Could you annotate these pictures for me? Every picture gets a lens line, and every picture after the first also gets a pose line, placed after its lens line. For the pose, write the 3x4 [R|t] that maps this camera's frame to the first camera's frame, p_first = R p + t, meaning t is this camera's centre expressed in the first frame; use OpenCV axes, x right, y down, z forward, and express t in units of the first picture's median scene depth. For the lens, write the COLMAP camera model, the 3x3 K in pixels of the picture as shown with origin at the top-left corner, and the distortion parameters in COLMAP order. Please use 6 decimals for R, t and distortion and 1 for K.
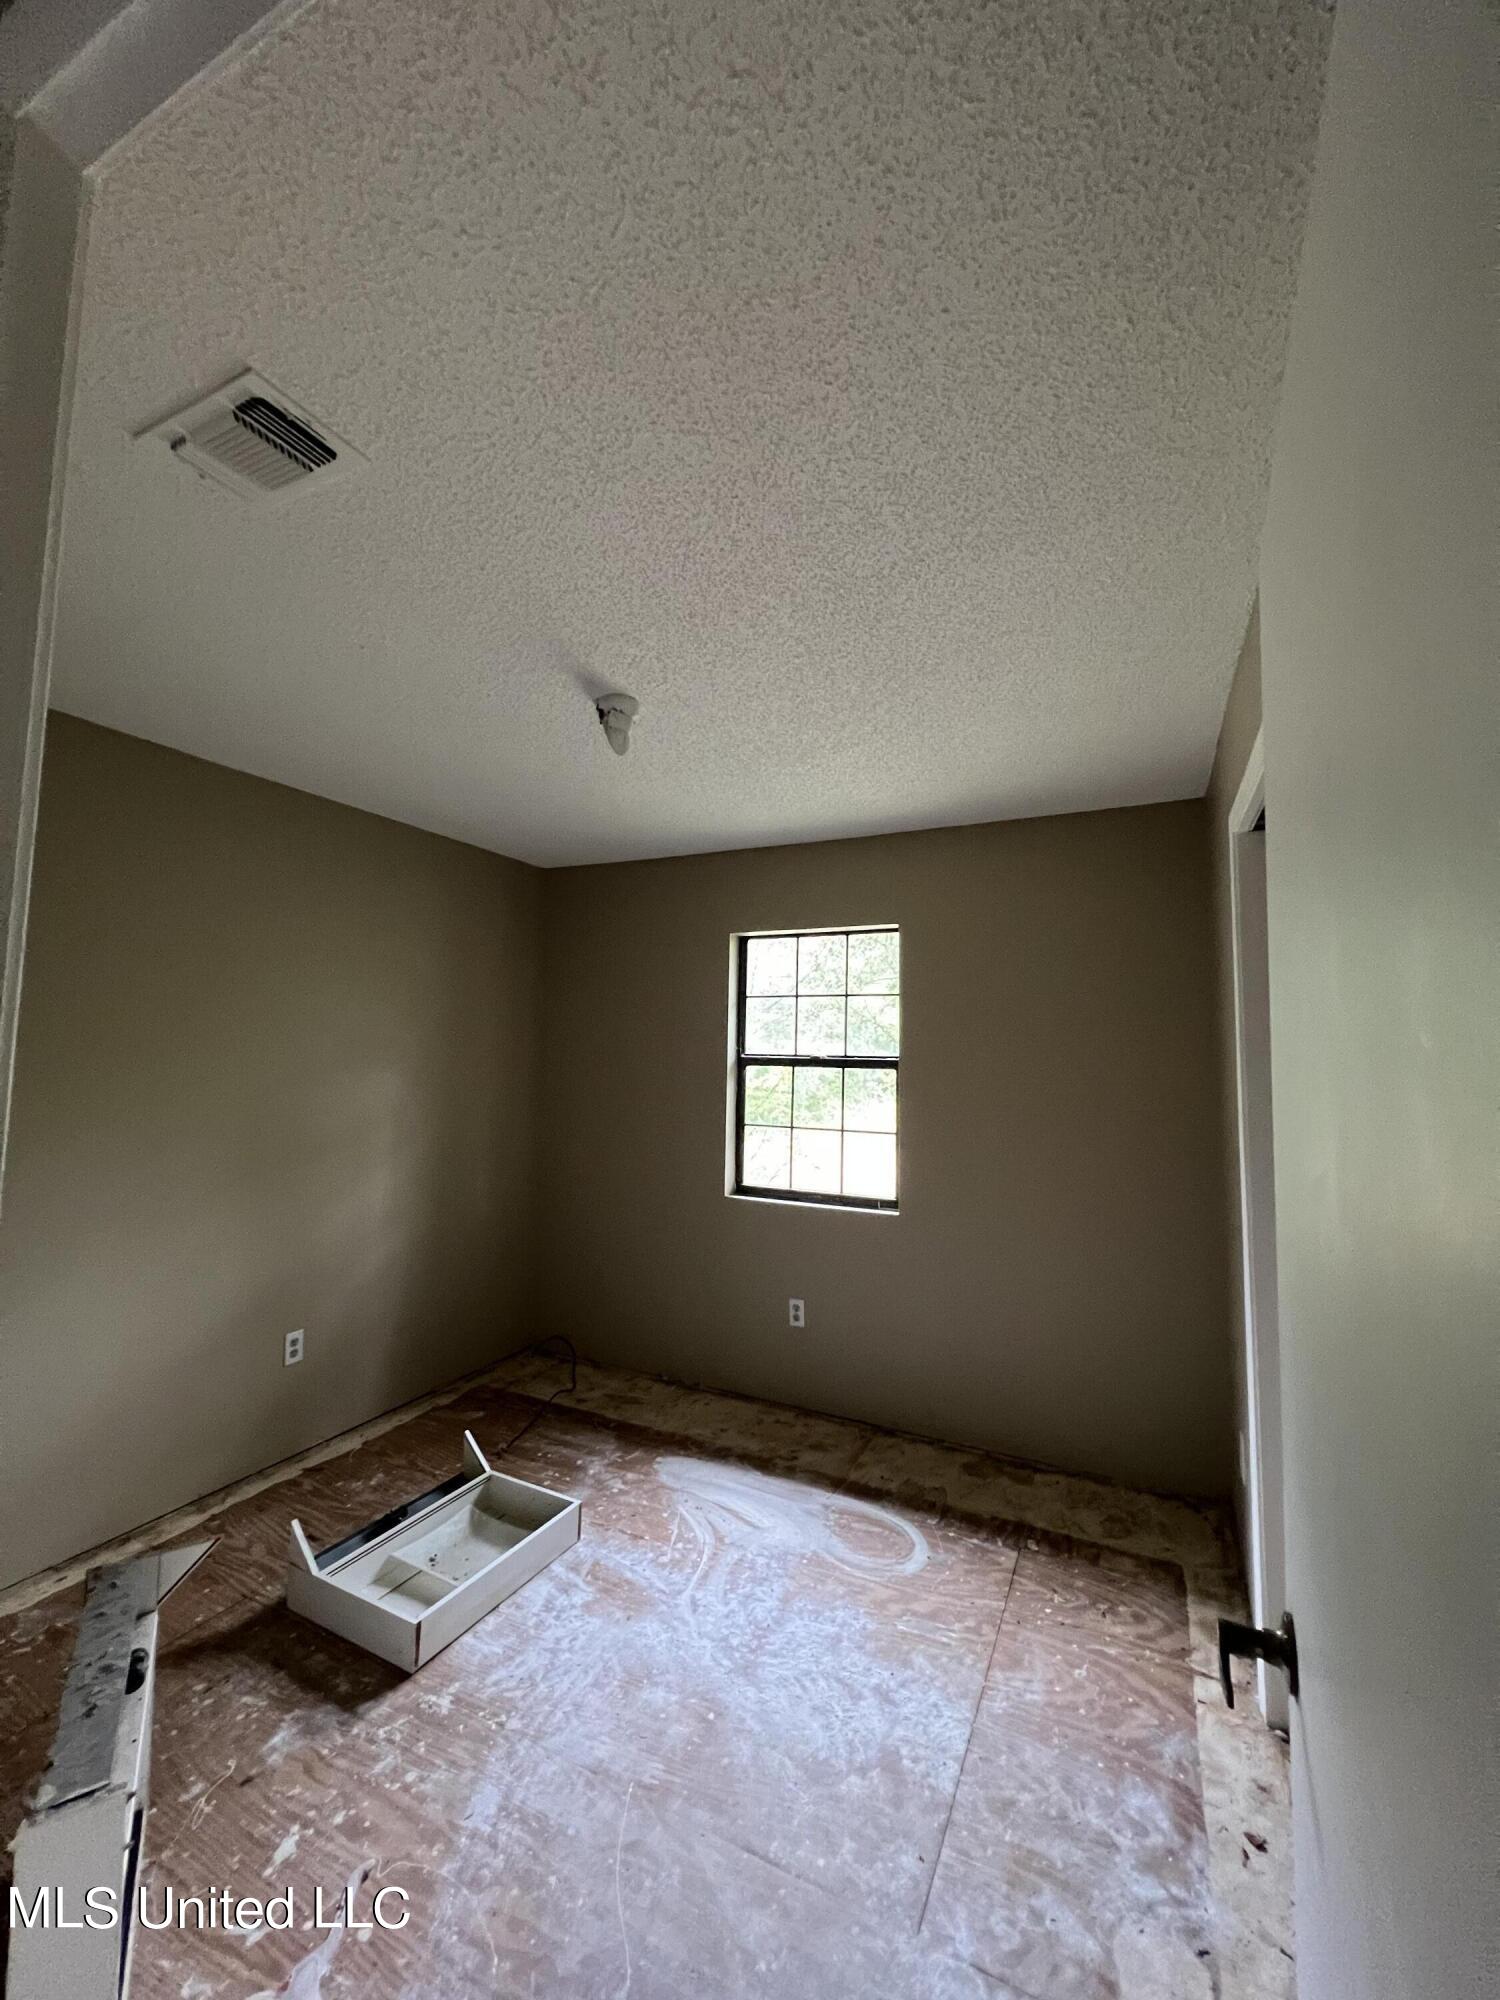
lens RADIAL K [[800.2, 0, 753.1], [0, 800.2, 1007.3], [0, 0, 1]] dist [0.000100, -0.000508]
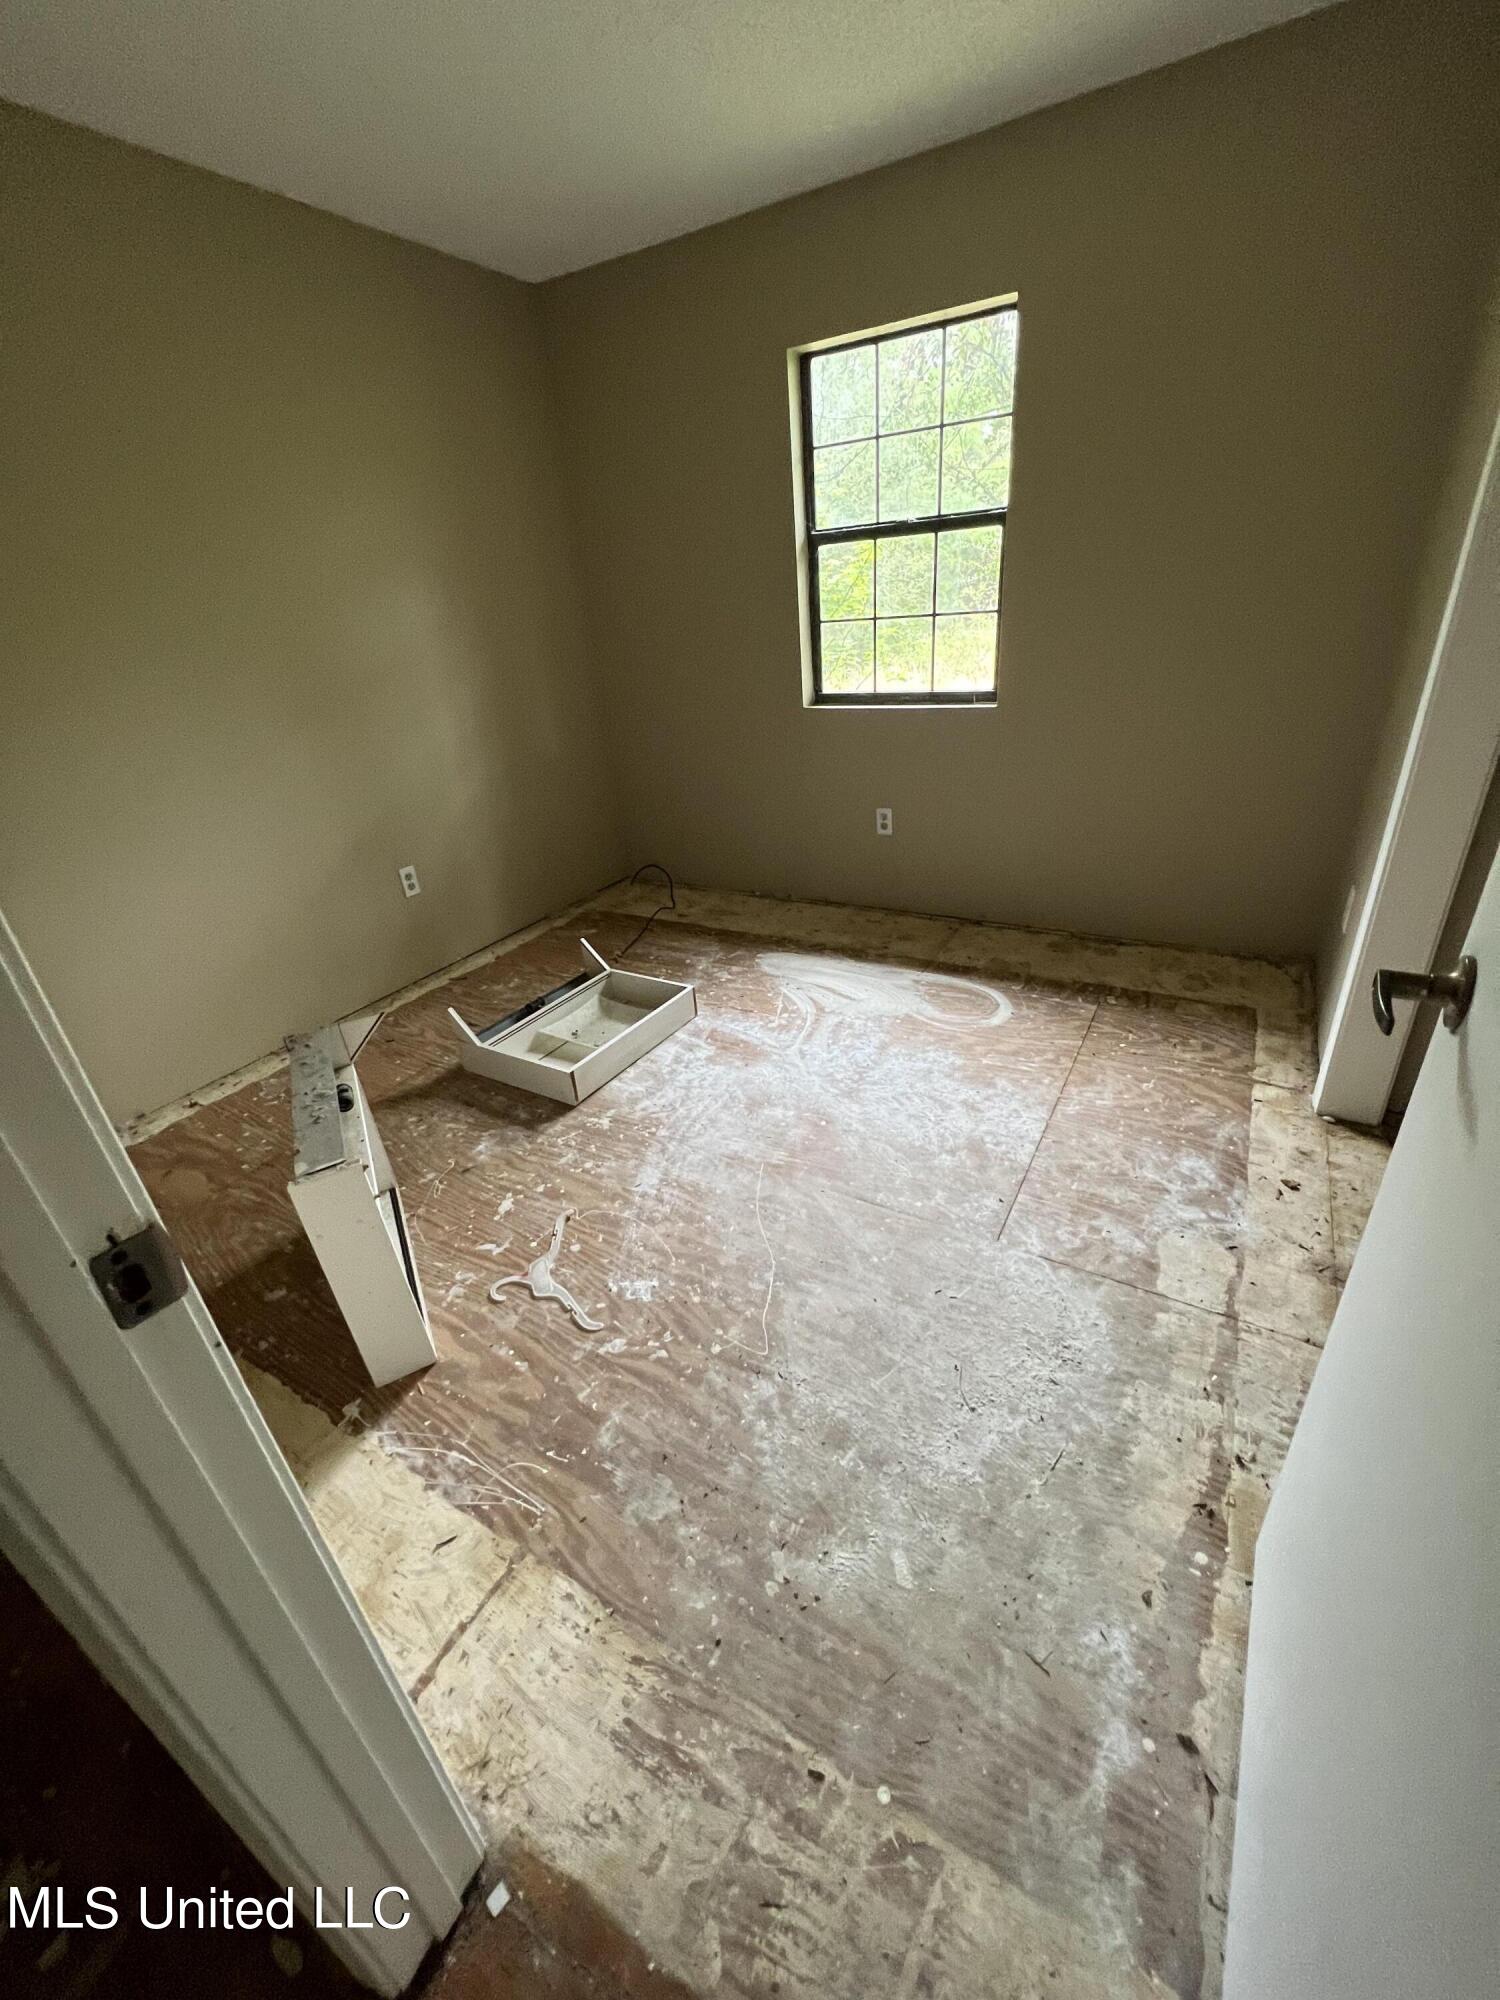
lens RADIAL K [[800.2, 0, 755.9], [0, 800.2, 1007.2], [0, 0, 1]] dist [0.000100, -0.000508]
pose [[0.992937, -0.048231, -0.108399, -0.011839], [0.097438, 0.852784, 0.513093, 0.094077], [0.067694, -0.520031, 0.851461, 0.052165]]
